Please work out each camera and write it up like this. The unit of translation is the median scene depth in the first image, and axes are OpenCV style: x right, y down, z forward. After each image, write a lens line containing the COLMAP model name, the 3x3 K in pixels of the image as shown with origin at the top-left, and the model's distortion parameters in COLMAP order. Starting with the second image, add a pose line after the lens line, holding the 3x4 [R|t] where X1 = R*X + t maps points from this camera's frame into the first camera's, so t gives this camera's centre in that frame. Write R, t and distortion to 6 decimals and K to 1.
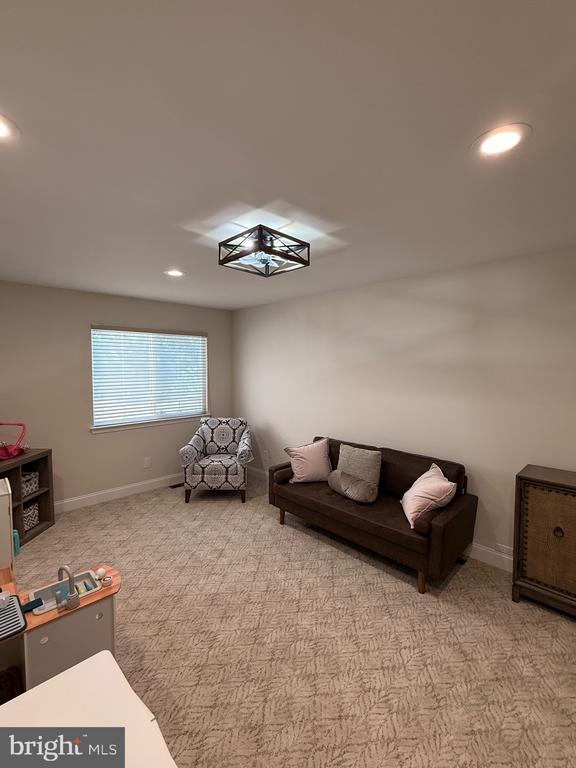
lens RADIAL K [[337.6, 0, 286.3], [0, 337.6, 383.8], [0, 0, 1]] dist [-0.002515, 0.000256]
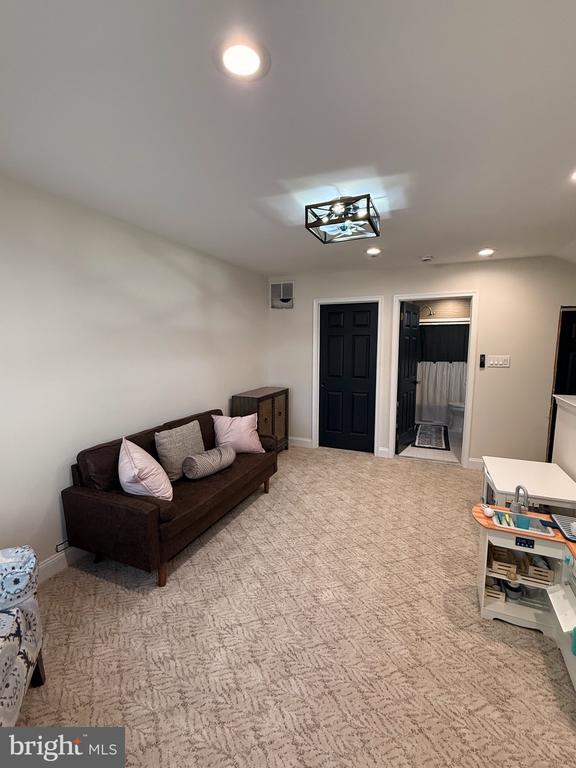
lens RADIAL K [[337.6, 0, 287.0], [0, 337.6, 383.1], [0, 0, 1]] dist [-0.002515, 0.000256]
pose [[-0.364267, -0.135819, 0.921337, -0.766067], [0.039127, 0.986203, 0.160850, -0.060198], [-0.930472, 0.094641, -0.353927, 1.187556]]
